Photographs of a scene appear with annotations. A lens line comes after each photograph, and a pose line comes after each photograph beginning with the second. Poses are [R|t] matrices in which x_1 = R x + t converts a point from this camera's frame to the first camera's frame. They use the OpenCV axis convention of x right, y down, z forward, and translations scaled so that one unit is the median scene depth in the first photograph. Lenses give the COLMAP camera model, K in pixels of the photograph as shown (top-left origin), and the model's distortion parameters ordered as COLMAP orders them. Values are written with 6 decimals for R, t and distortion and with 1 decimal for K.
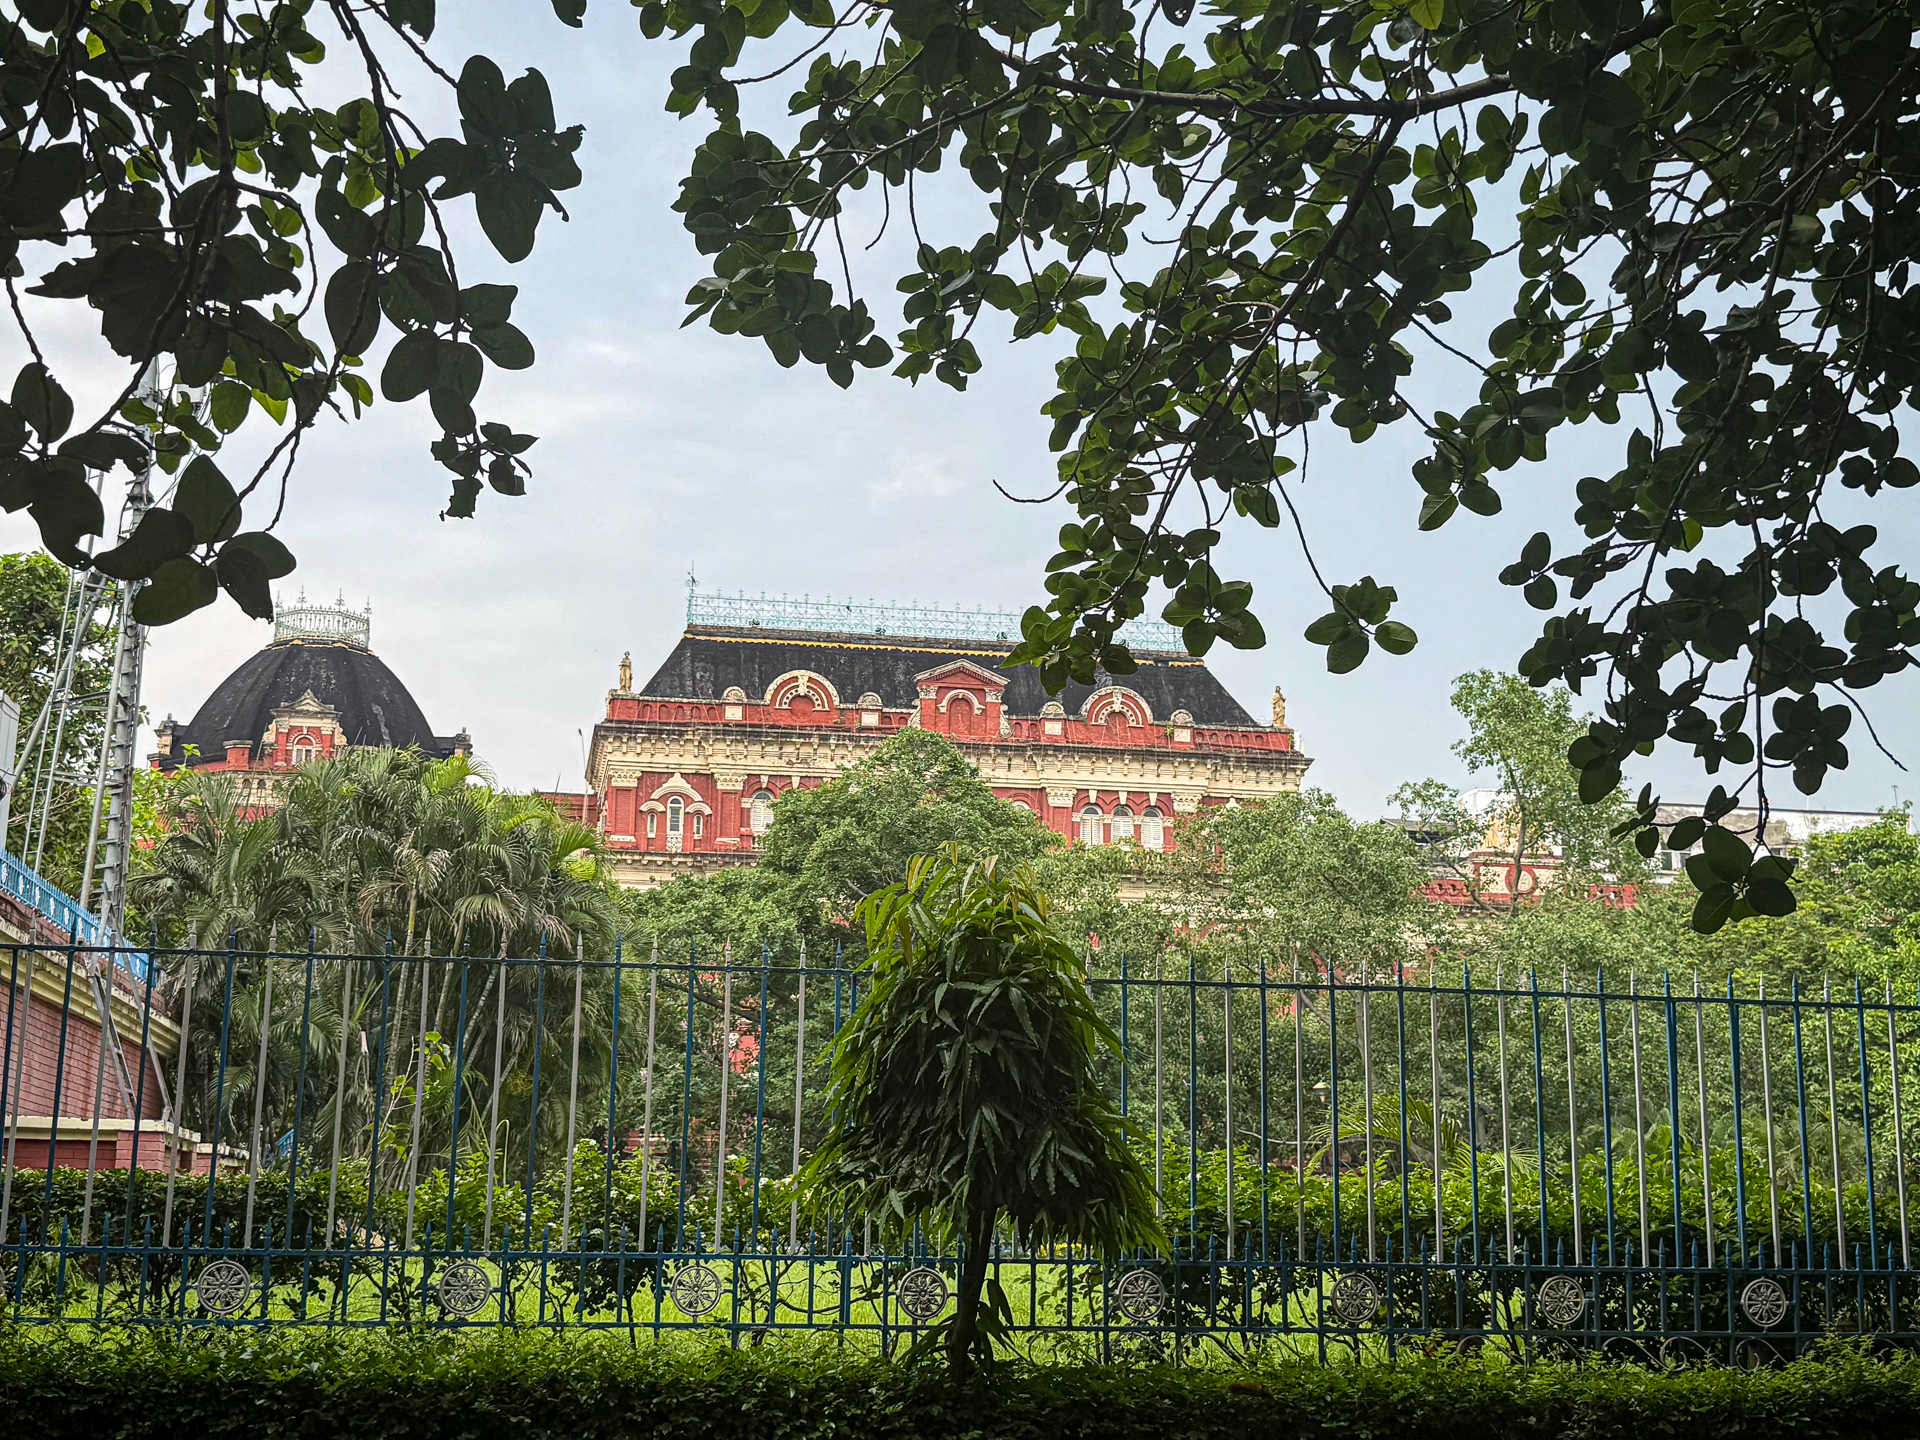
lens RADIAL K [[2407.5, 0, 957.7], [0, 2407.5, 718.2], [0, 0, 1]] dist [0.008048, 0.000000]
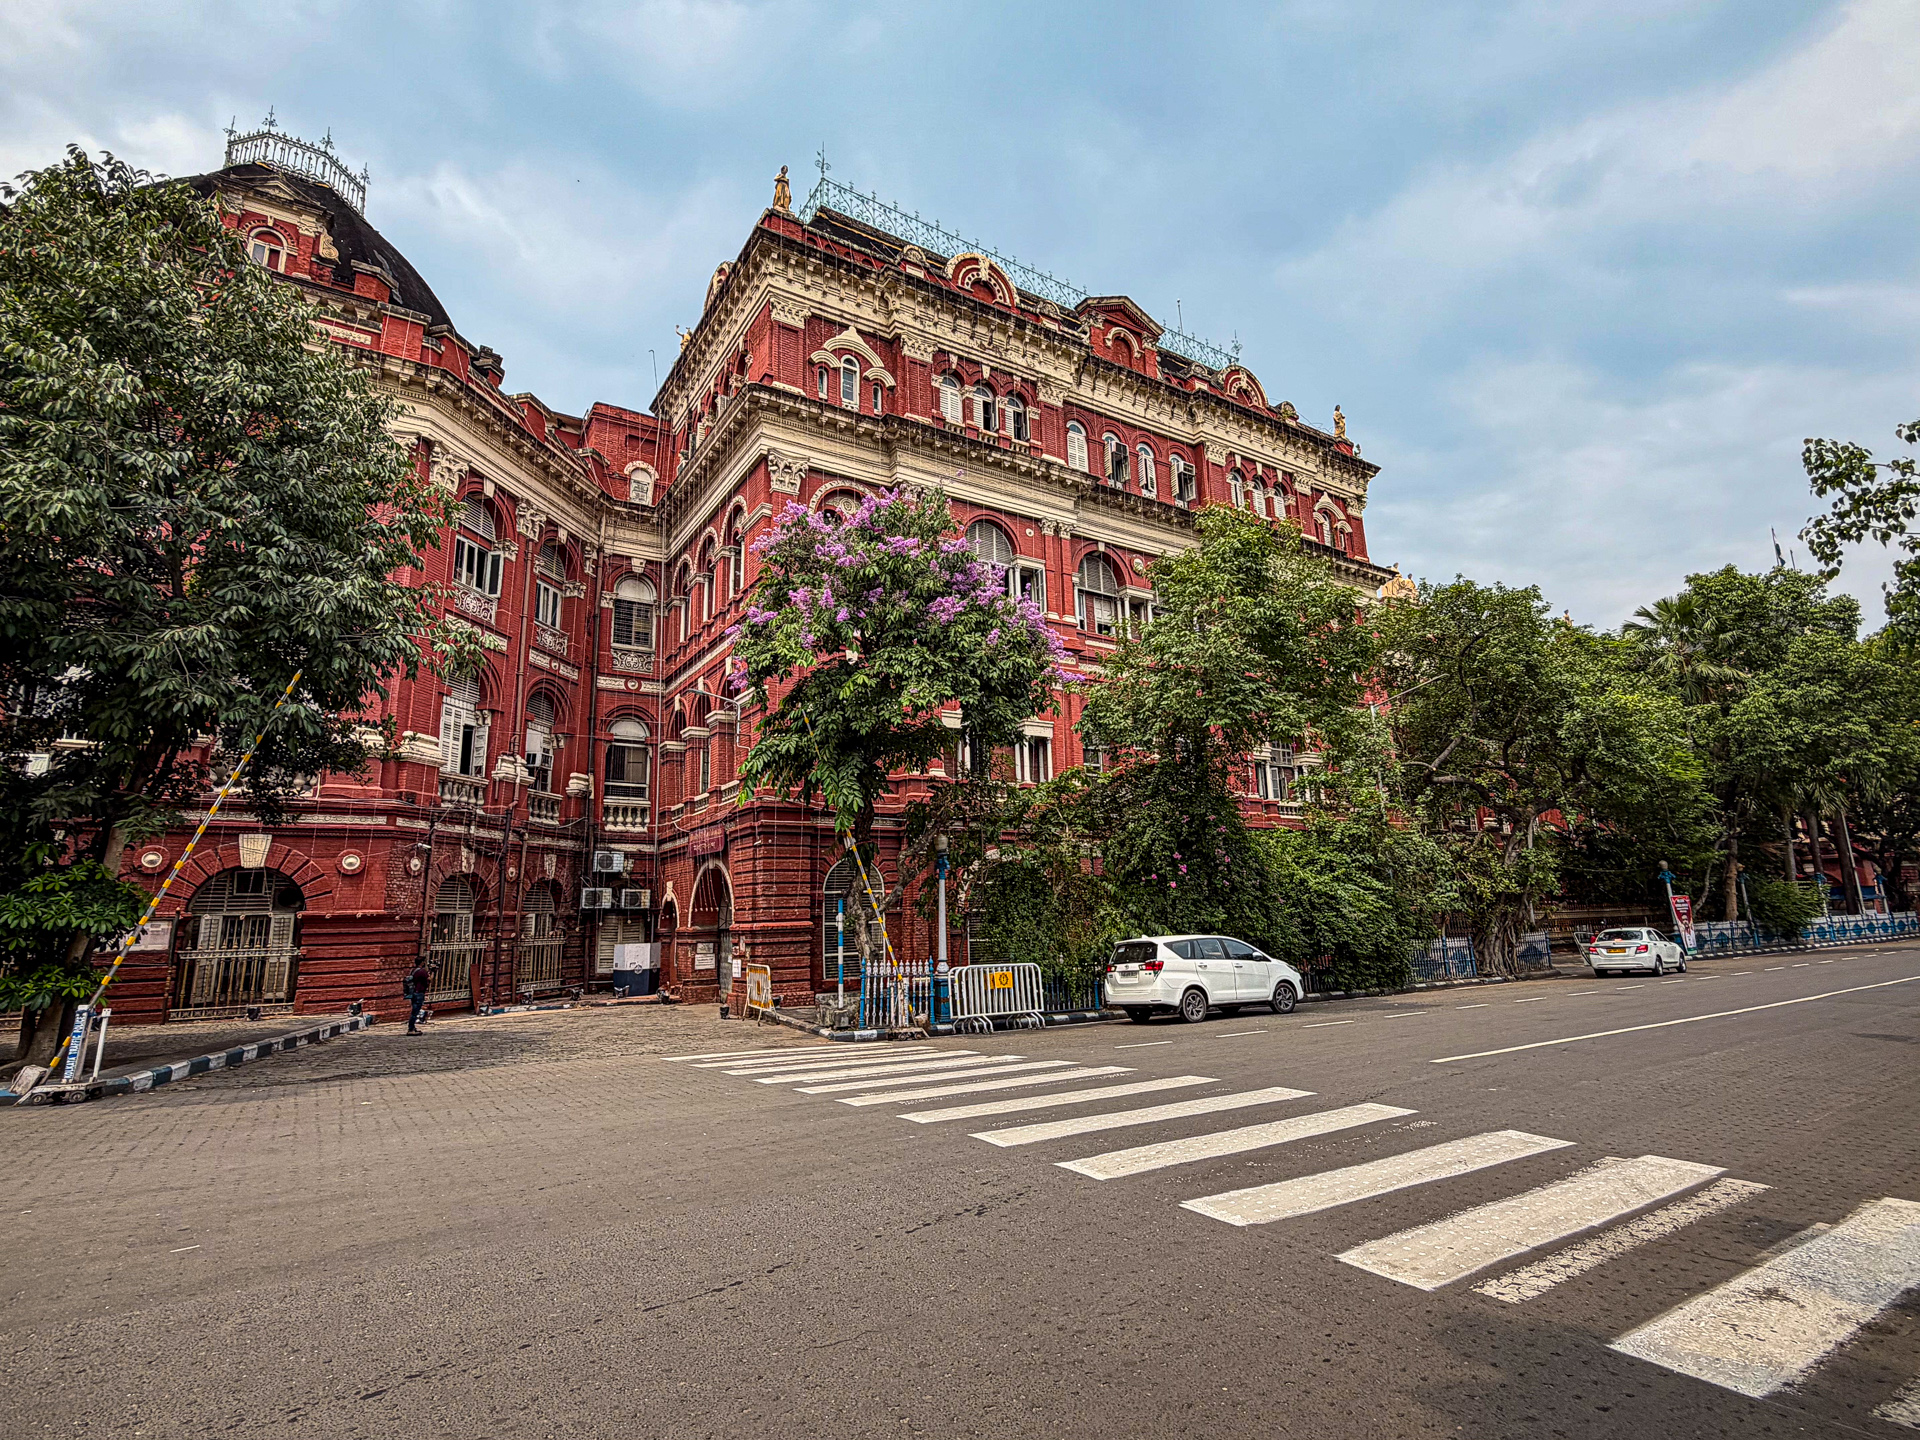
lens RADIAL K [[938.6, 0, 966.3], [0, 938.6, 720.8], [0, 0, 1]] dist [0.000543, 0.000015]
pose [[0.925262, 0.043702, 0.376803, -0.190543], [-0.048487, 0.998819, 0.003217, 0.146017], [-0.376218, -0.021247, 0.926288, 0.705889]]
